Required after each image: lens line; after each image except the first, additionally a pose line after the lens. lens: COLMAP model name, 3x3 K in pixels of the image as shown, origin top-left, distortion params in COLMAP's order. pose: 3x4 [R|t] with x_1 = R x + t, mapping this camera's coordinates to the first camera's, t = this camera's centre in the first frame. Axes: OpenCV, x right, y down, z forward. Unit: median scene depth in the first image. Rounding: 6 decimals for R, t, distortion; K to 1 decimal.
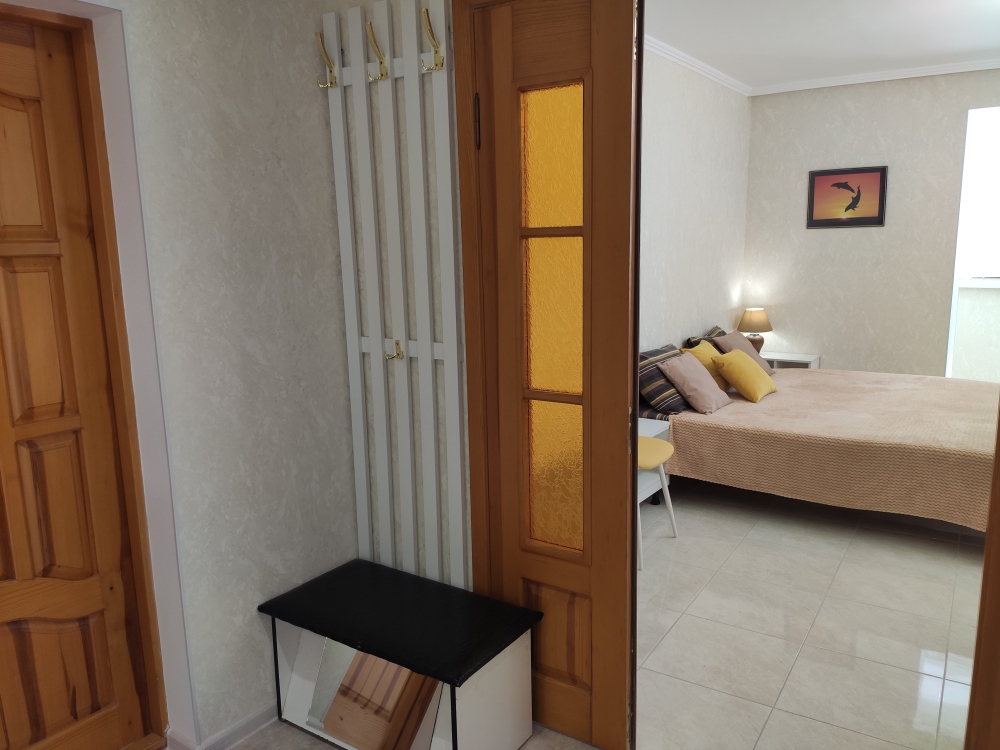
lens RADIAL K [[752.7, 0, 496.1], [0, 752.7, 375.5], [0, 0, 1]] dist [0.066814, -0.092771]
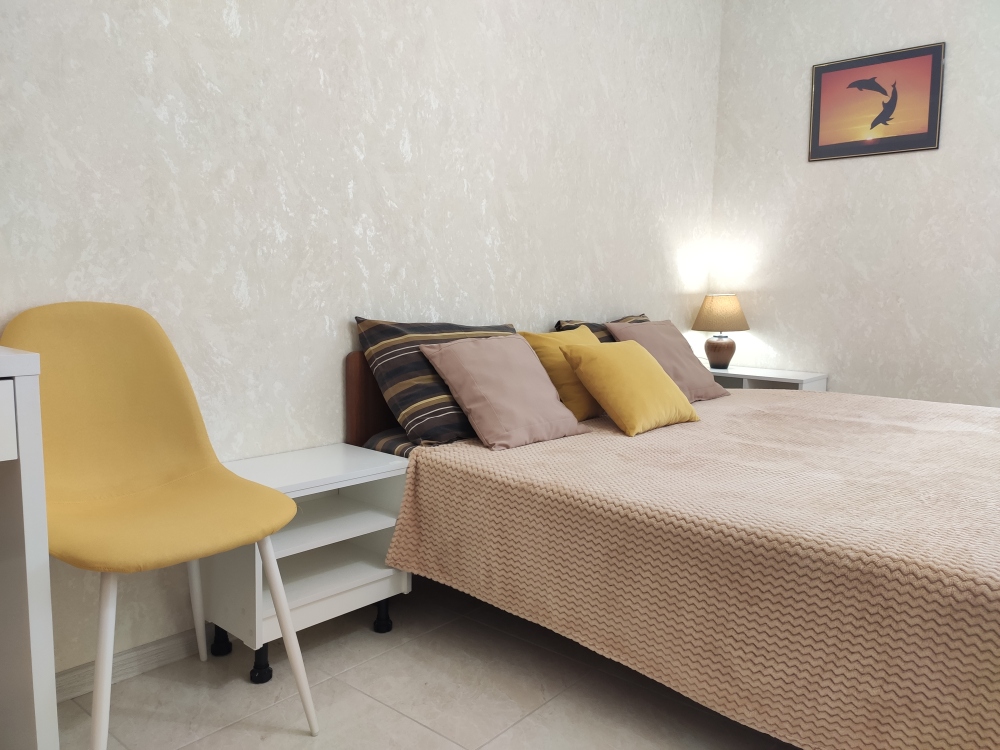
lens RADIAL K [[752.7, 0, 500.1], [0, 752.7, 369.6], [0, 0, 1]] dist [0.066814, -0.092771]
pose [[0.990236, 0.048914, -0.130534, 0.264073], [-0.057481, 0.996377, -0.062685, 0.023331], [0.126995, 0.069577, 0.989460, 0.400274]]
